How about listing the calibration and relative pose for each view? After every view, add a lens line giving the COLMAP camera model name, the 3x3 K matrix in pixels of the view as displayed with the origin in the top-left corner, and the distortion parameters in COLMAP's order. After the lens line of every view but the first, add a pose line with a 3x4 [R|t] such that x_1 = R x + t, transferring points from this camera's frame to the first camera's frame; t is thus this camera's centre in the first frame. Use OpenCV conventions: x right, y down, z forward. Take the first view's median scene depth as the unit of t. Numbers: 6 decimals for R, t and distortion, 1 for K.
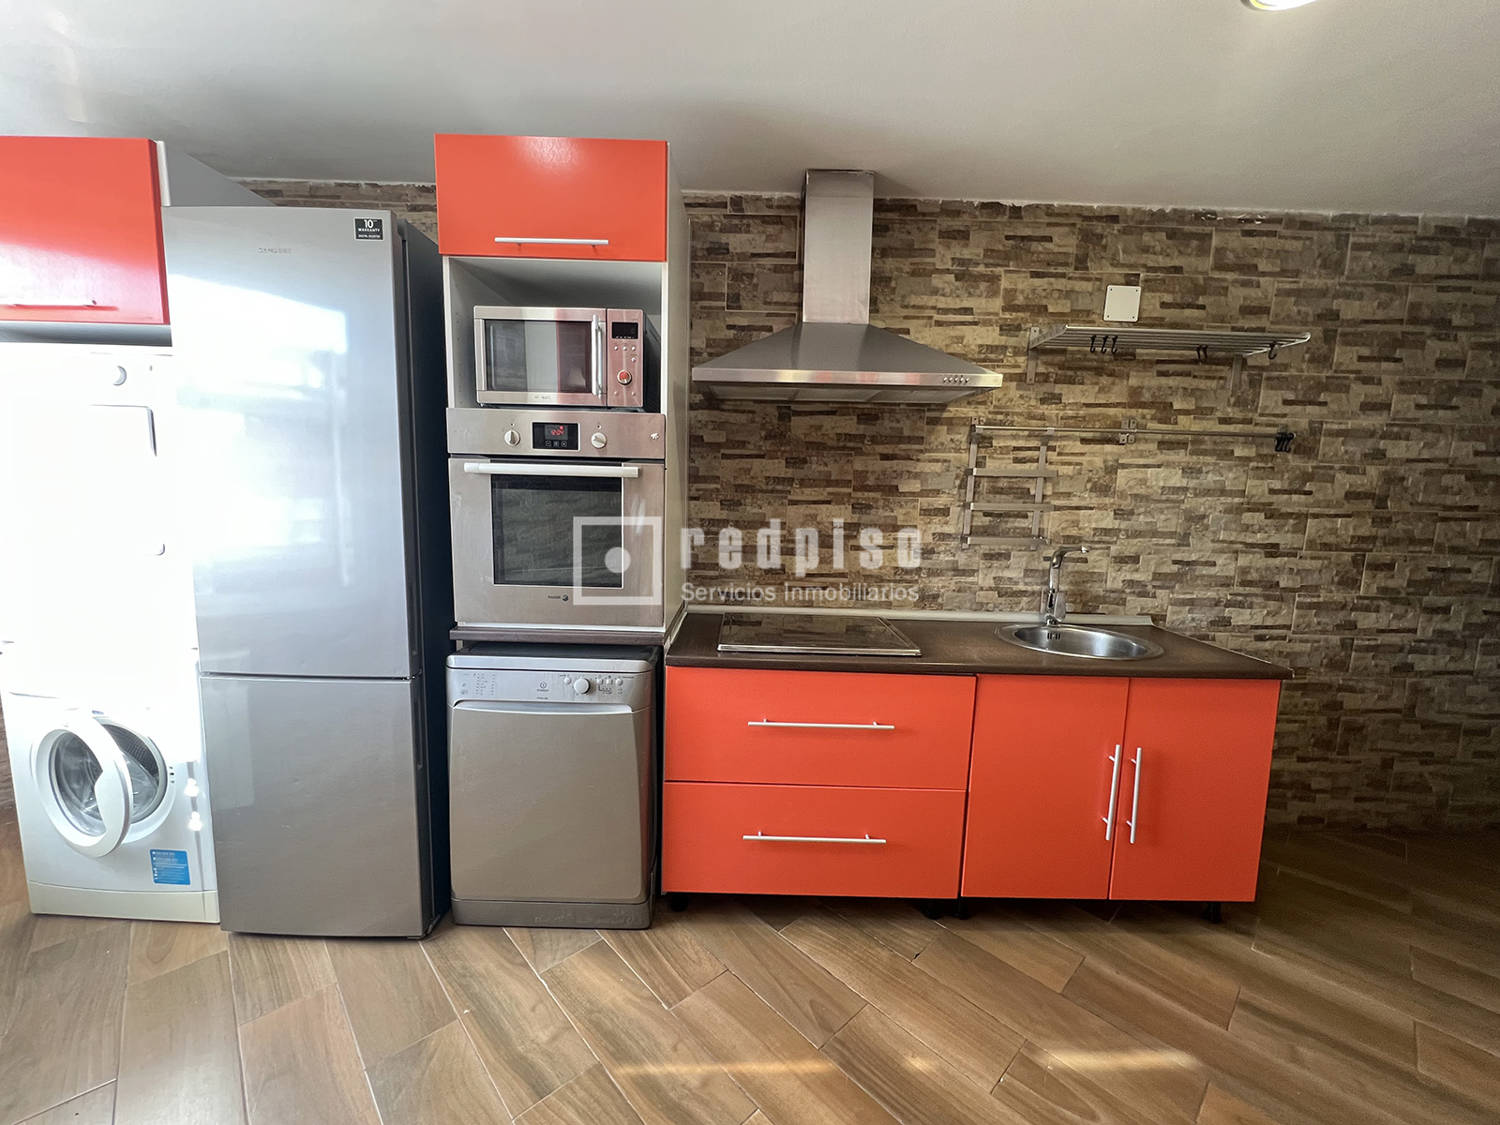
lens RADIAL K [[610.9, 0, 750.0], [0, 610.9, 562.5], [0, 0, 1]] dist [-0.000273, 0.000965]
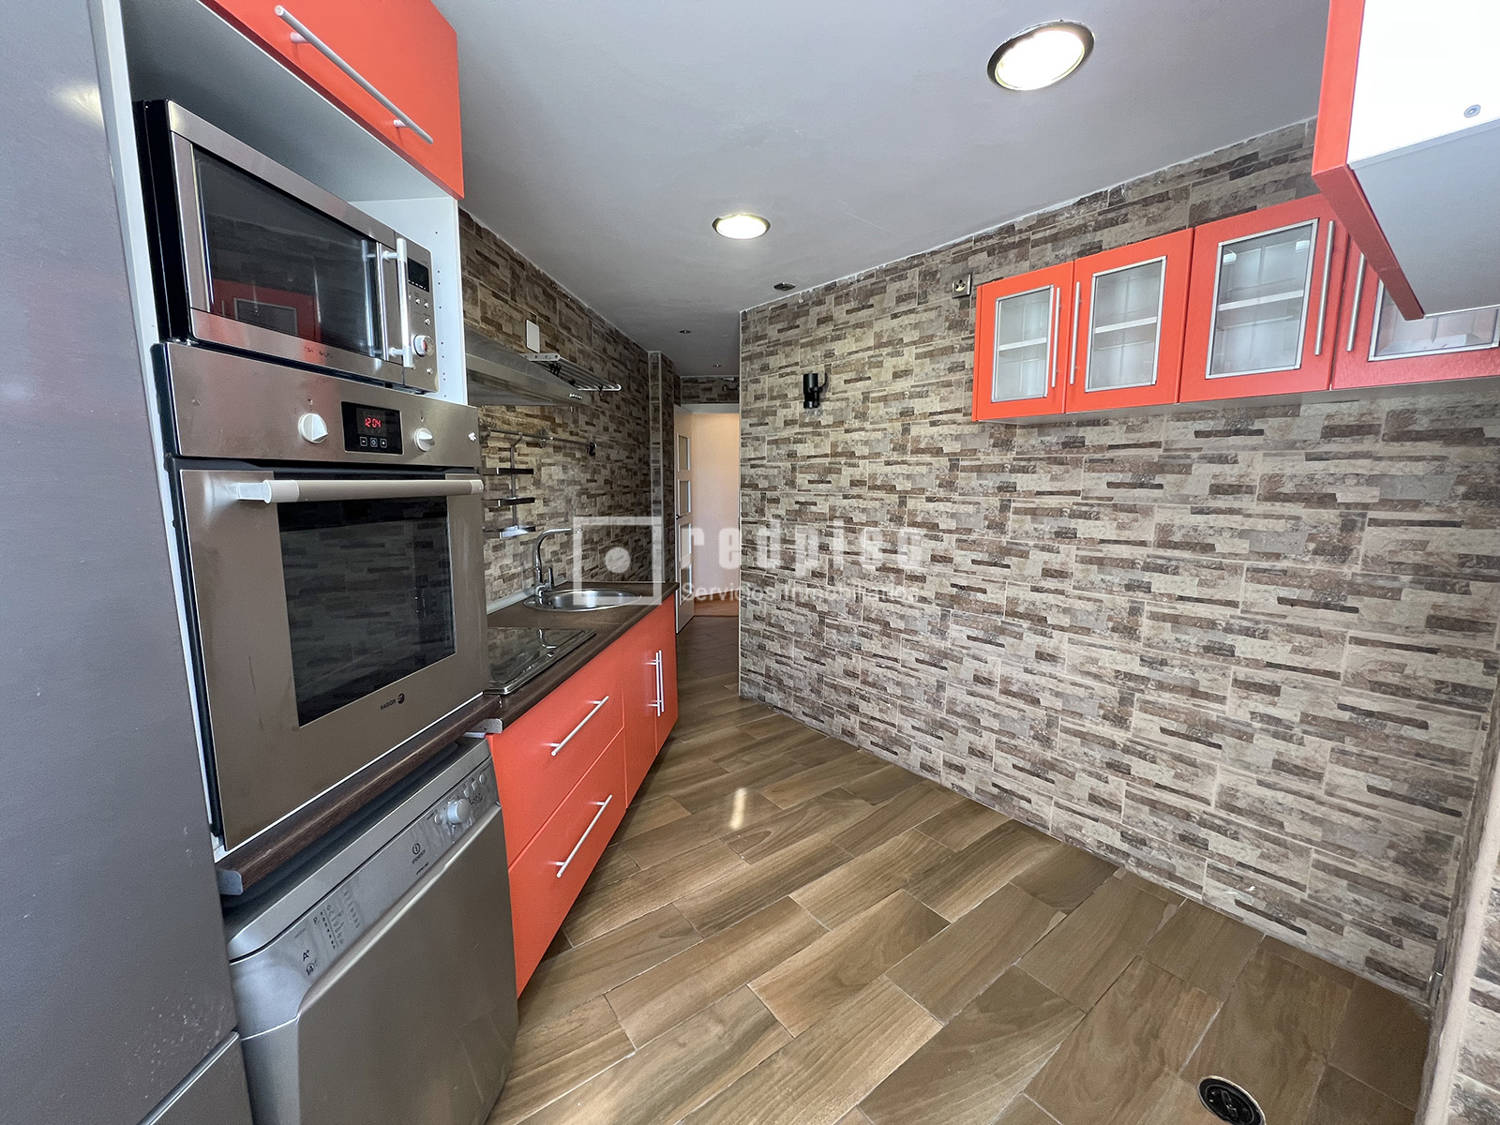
lens RADIAL K [[601.4, 0, 747.1], [0, 601.4, 563.1], [0, 0, 1]] dist [0.000331, 0.000111]
pose [[0.112981, -0.163538, 0.980046, -0.626084], [0.123527, 0.981021, 0.149461, -0.091020], [-0.985889, 0.104176, 0.131038, 0.433284]]
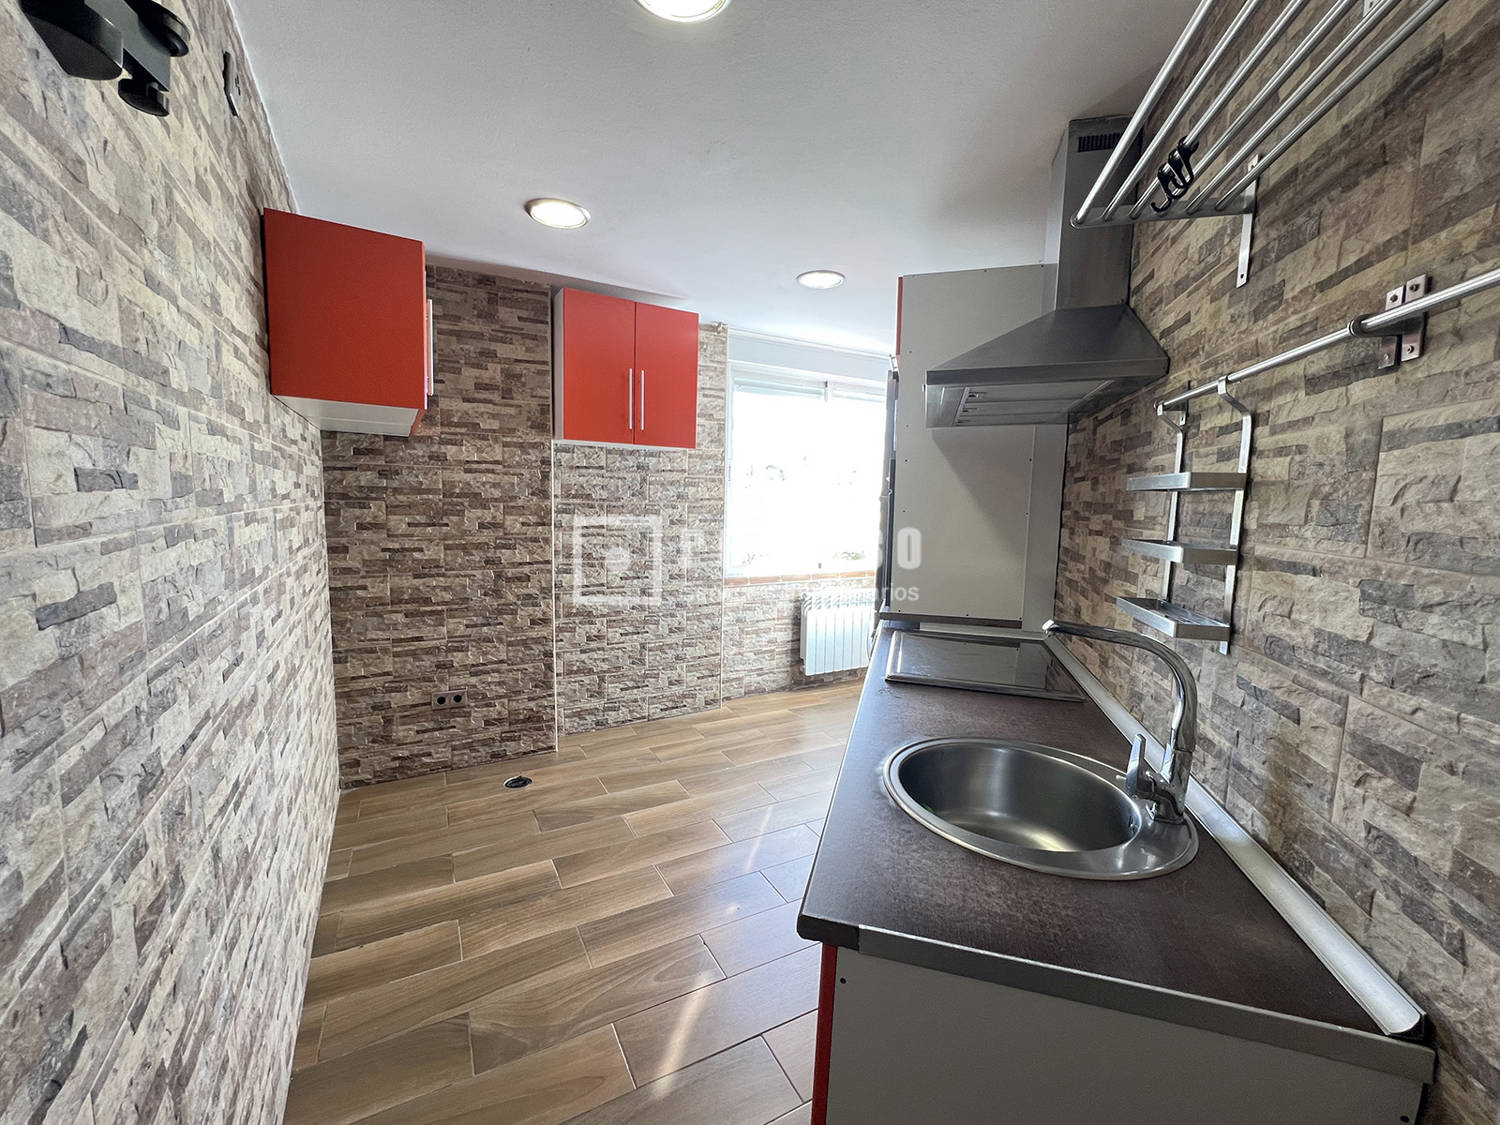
lens RADIAL K [[615.9, 0, 748.3], [0, 615.9, 562.2], [0, 0, 1]] dist [0.000945, 0.000082]
pose [[-0.266243, 0.072799, -0.961153, 0.999780], [-0.148240, 0.982189, 0.115456, -0.087895], [0.952439, 0.173221, -0.250710, 0.791340]]
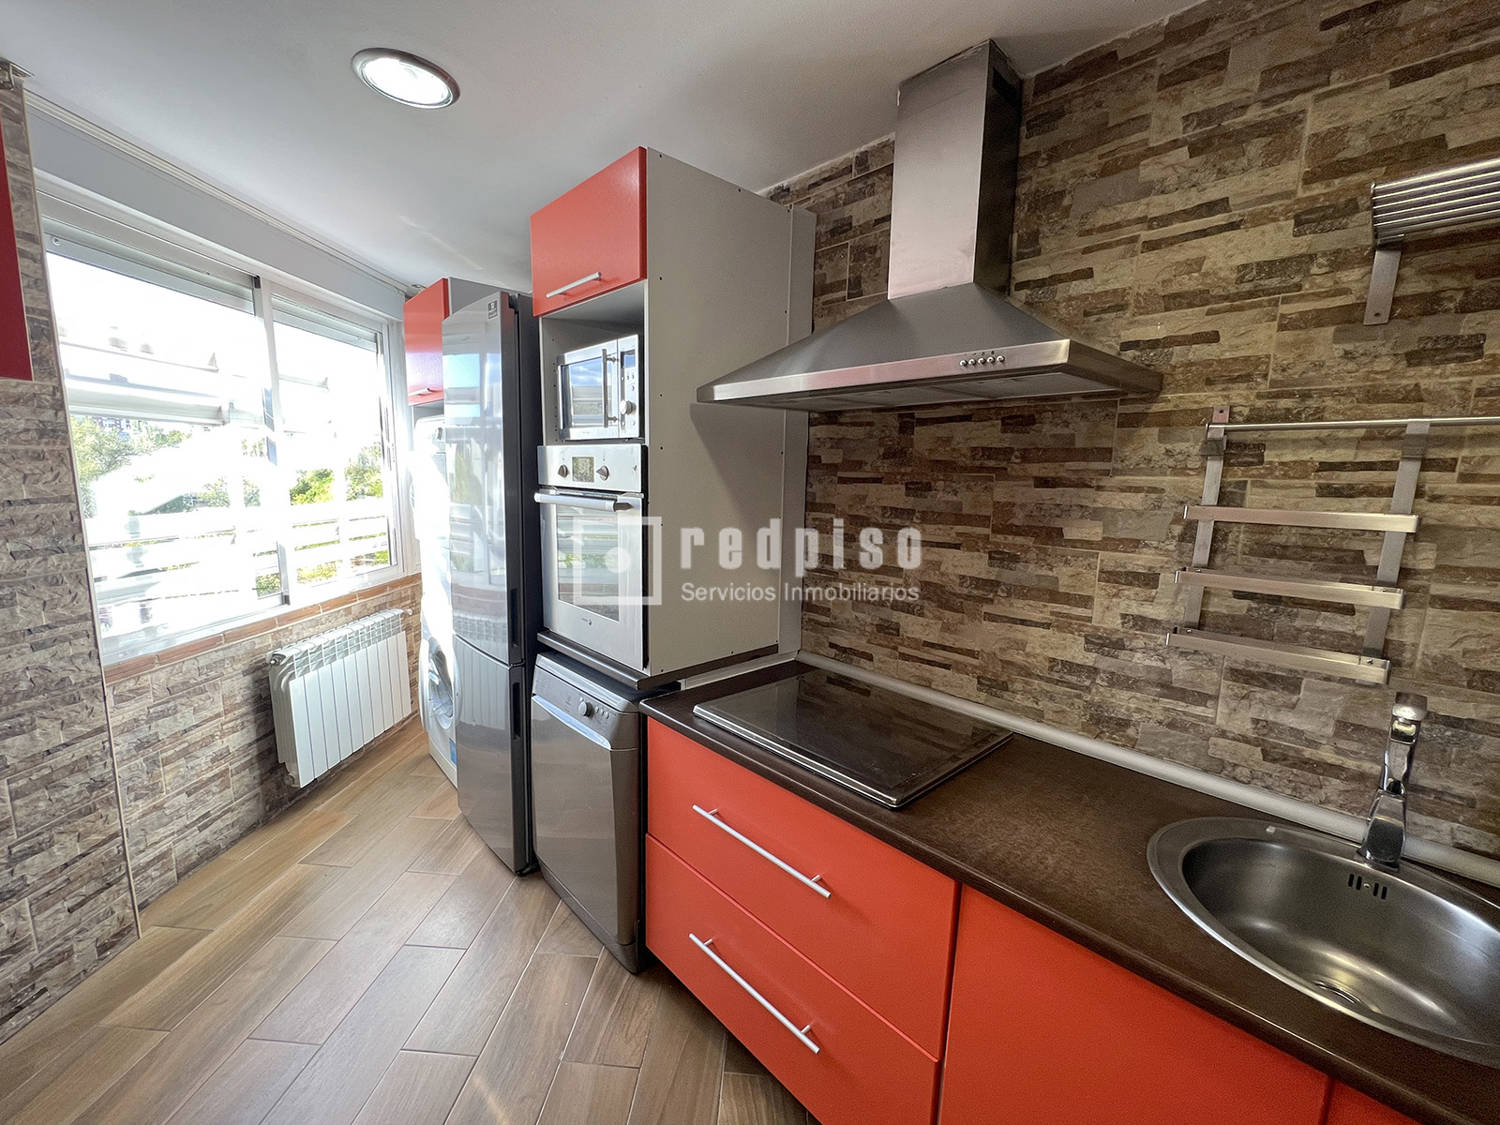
lens RADIAL K [[615.9, 0, 748.3], [0, 615.9, 562.2], [0, 0, 1]] dist [0.000945, 0.000082]
pose [[0.684848, 0.099957, -0.721798, 0.482330], [-0.097829, 0.994192, 0.044858, -0.089997], [0.722089, 0.039892, 0.690649, 0.347174]]
